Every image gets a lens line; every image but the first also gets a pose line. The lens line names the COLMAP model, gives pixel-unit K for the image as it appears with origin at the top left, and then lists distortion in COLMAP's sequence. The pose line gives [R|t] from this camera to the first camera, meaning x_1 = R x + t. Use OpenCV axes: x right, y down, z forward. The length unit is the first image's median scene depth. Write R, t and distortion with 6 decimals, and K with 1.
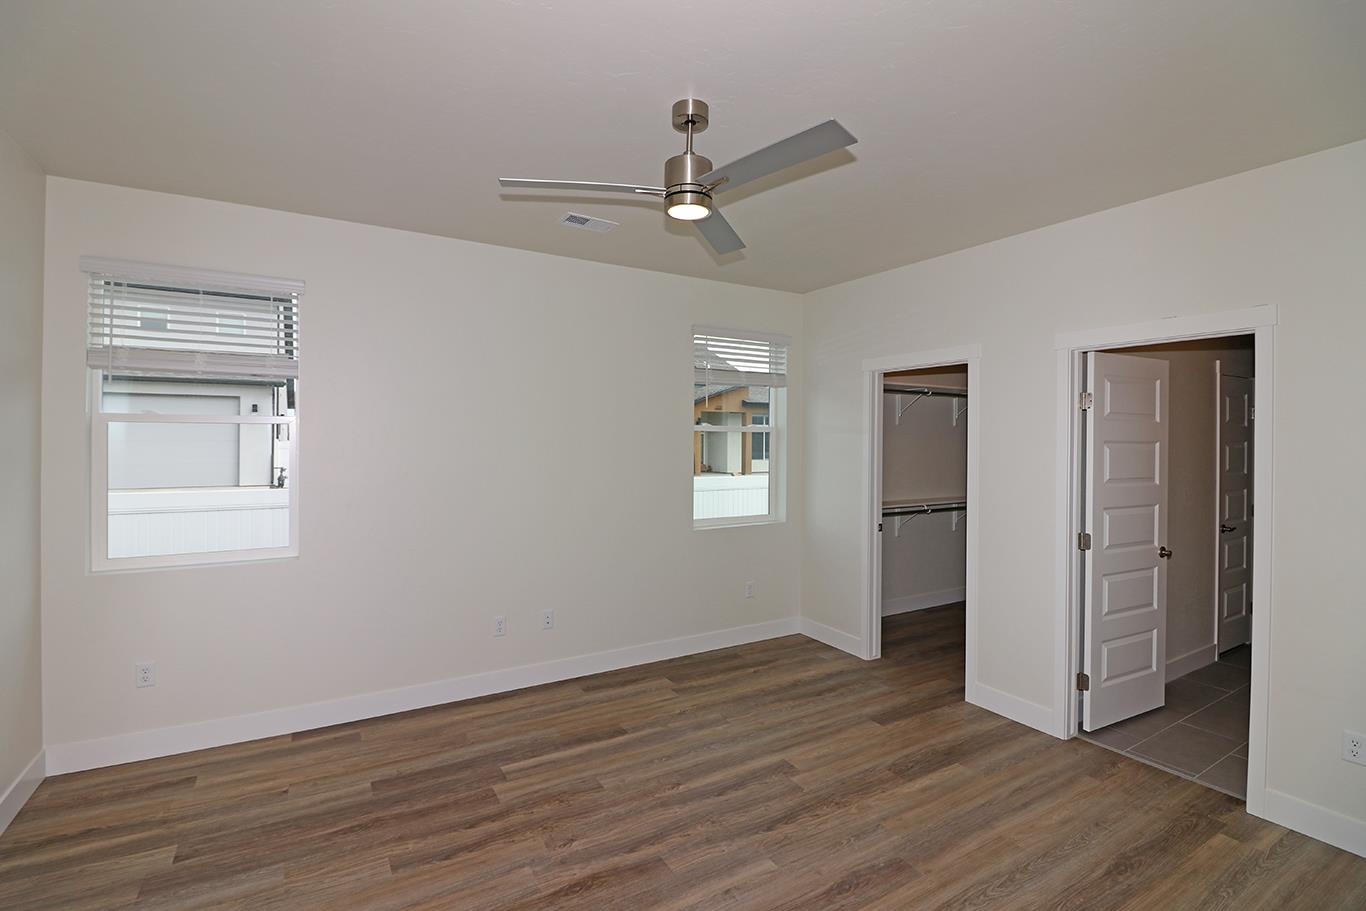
lens RADIAL K [[627.0, 0, 675.7], [0, 627.0, 438.5], [0, 0, 1]] dist [-0.003934, -0.011075]
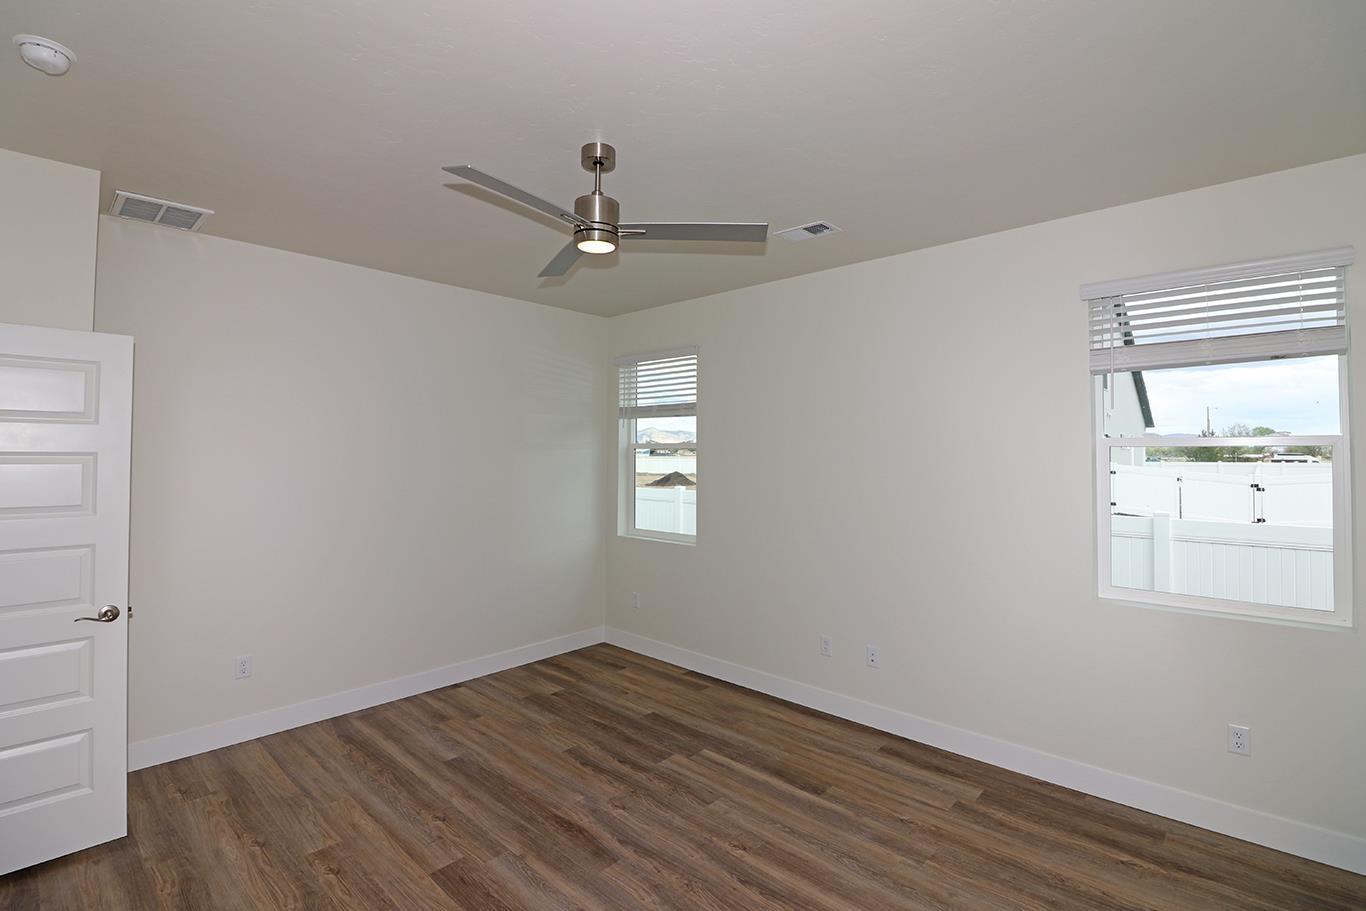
lens RADIAL K [[627.0, 0, 675.7], [0, 627.0, 438.5], [0, 0, 1]] dist [-0.003934, -0.011075]
pose [[0.281615, -0.031408, -0.959013, 0.822316], [-0.001079, 0.999453, -0.033049, 0.001149], [0.959527, 0.010342, 0.281427, 0.635134]]
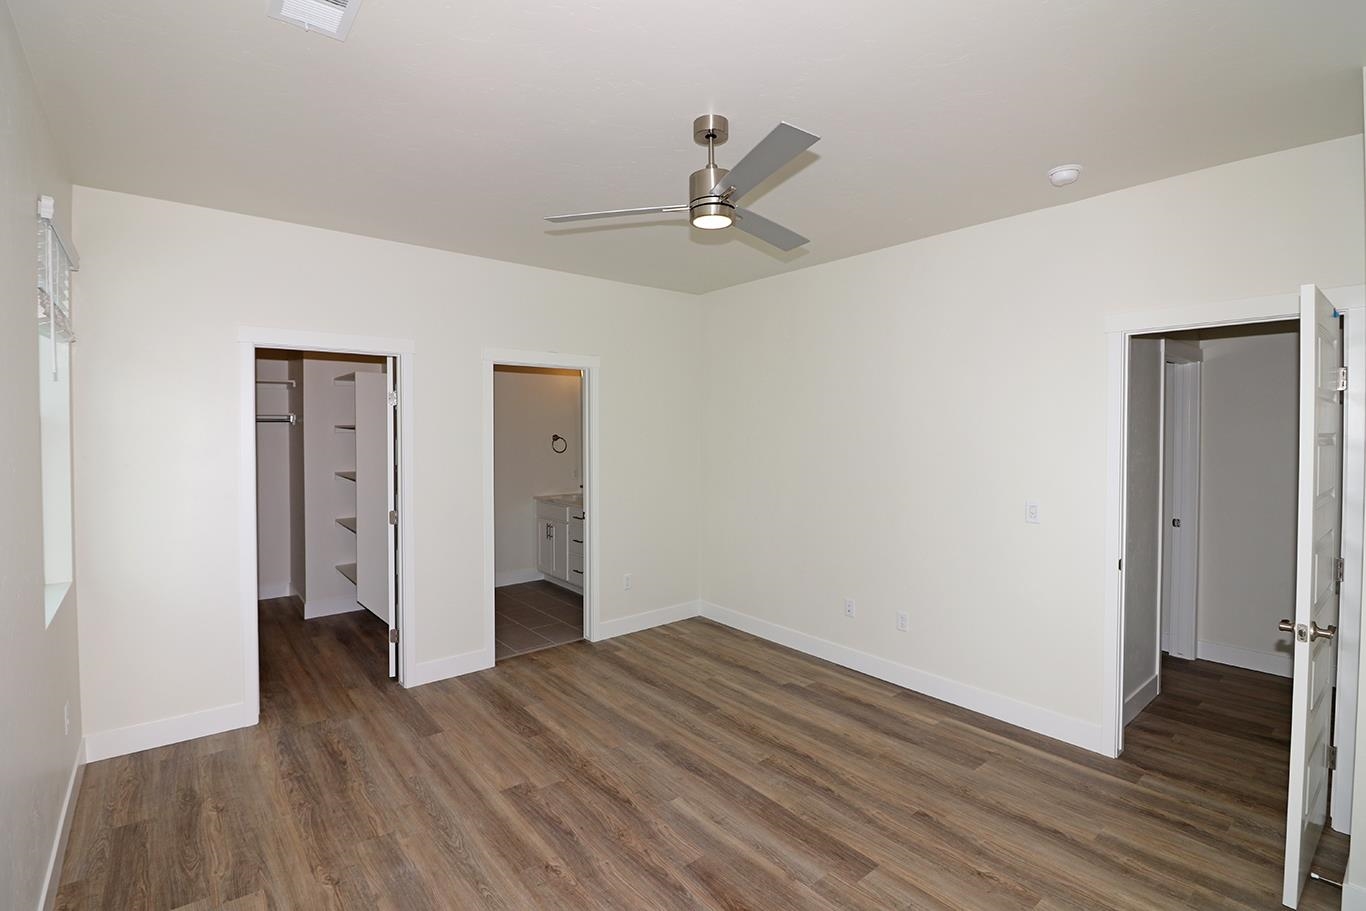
lens RADIAL K [[627.0, 0, 675.7], [0, 627.0, 438.5], [0, 0, 1]] dist [-0.003934, -0.011075]
pose [[-0.151811, -0.025073, 0.988091, -0.779724], [-0.001601, 0.999683, 0.025121, -0.018414], [-0.988408, 0.002232, -0.151803, 0.933103]]
